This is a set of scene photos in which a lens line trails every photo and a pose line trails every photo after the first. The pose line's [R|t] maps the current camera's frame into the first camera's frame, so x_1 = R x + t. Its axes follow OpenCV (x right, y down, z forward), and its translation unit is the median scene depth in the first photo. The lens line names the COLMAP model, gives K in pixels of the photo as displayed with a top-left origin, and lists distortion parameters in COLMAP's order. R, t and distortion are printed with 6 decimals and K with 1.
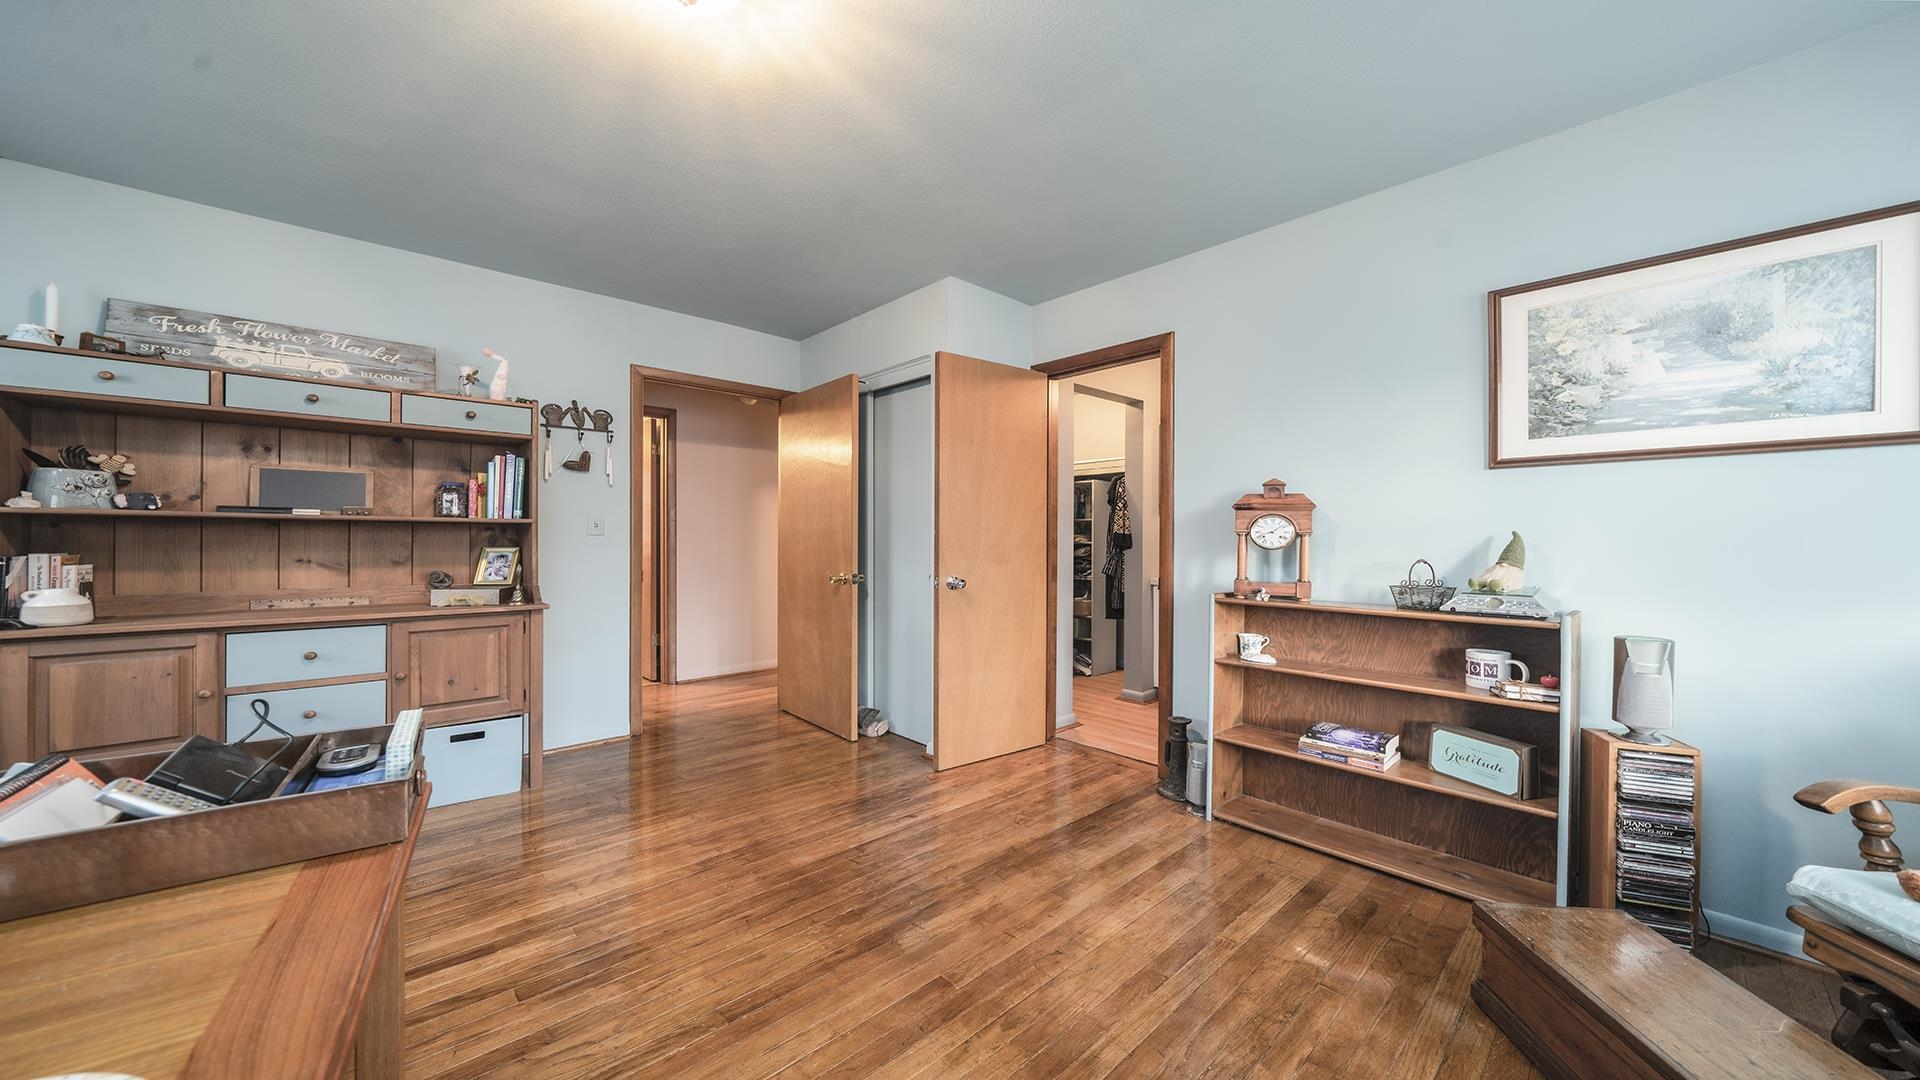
lens RADIAL K [[658.6, 0, 949.0], [0, 658.6, 541.6], [0, 0, 1]] dist [-0.001429, -0.000042]
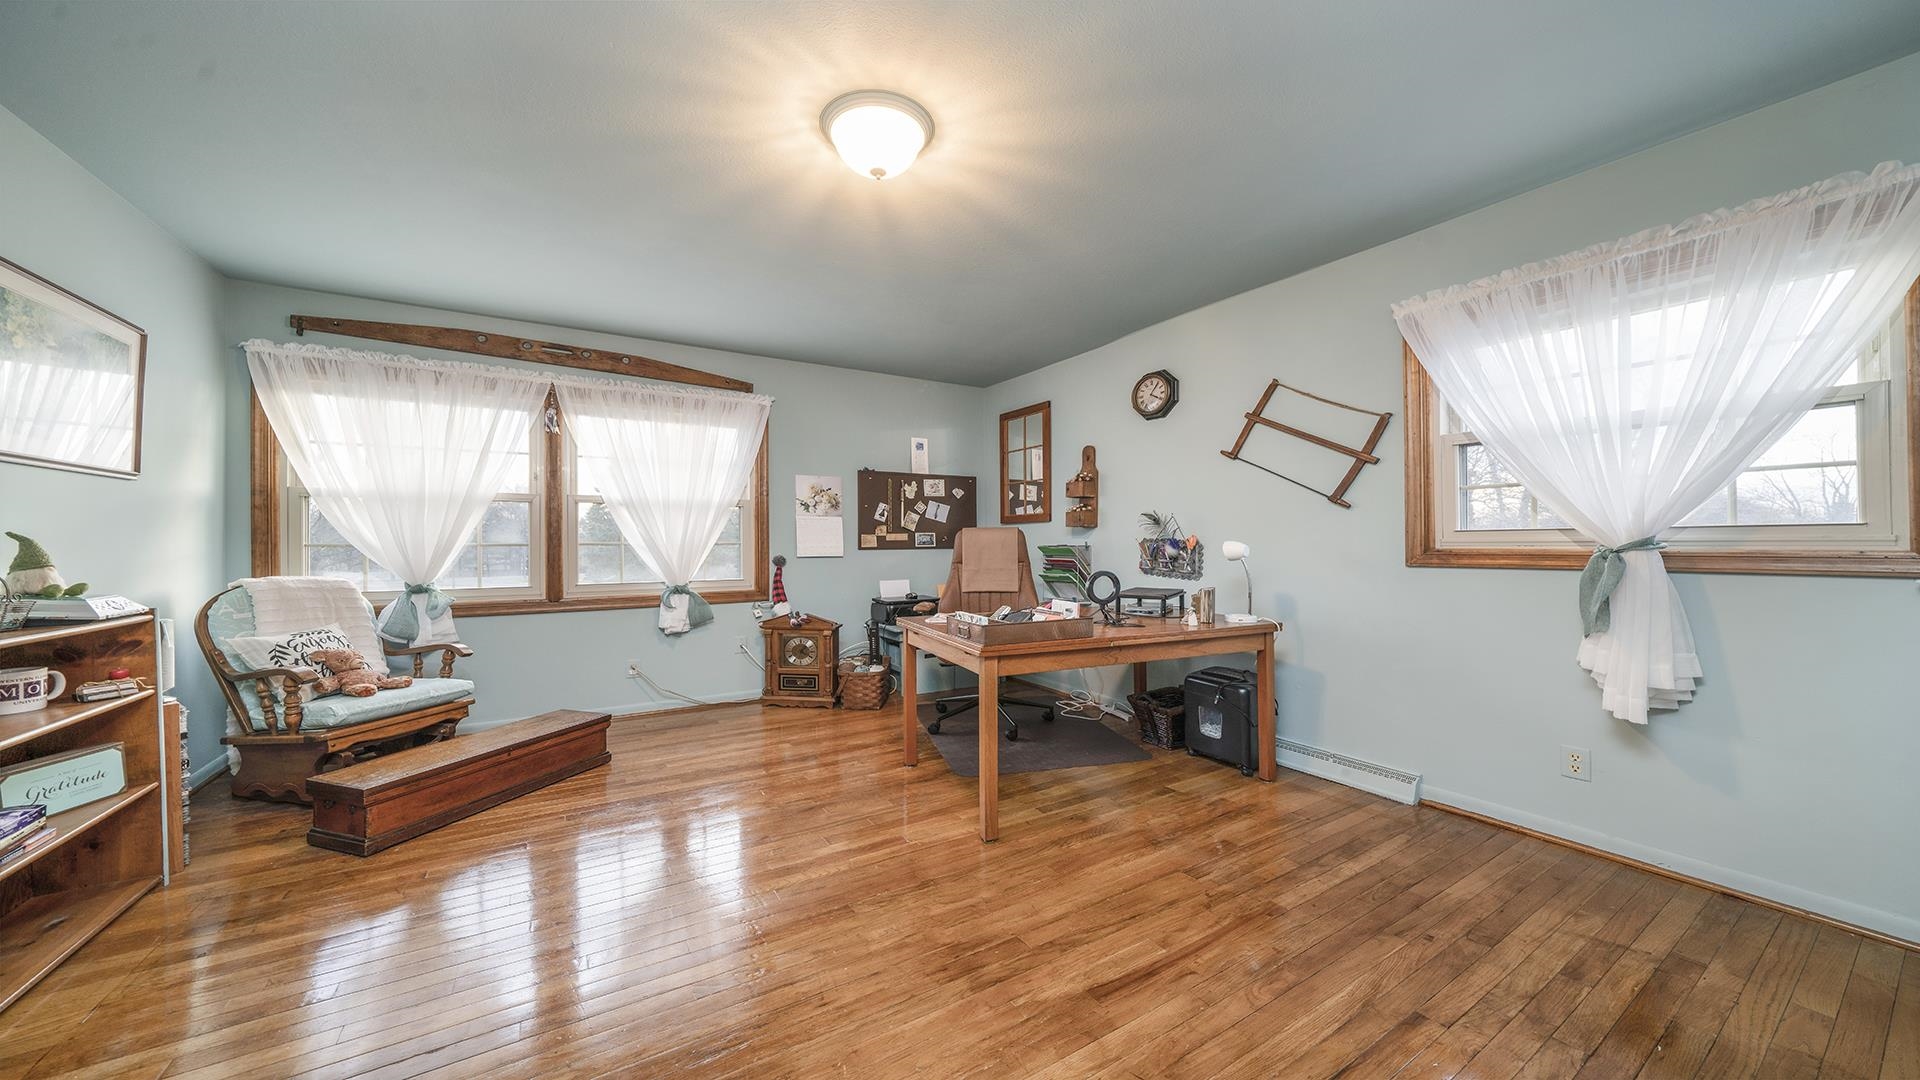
lens RADIAL K [[646.6, 0, 956.6], [0, 646.6, 541.1], [0, 0, 1]] dist [-0.000342, -0.000010]
pose [[-0.983990, -0.000147, 0.178226, -0.709868], [-0.001586, 0.999967, -0.007937, -0.000724], [-0.178219, -0.008092, -0.983958, 2.037435]]
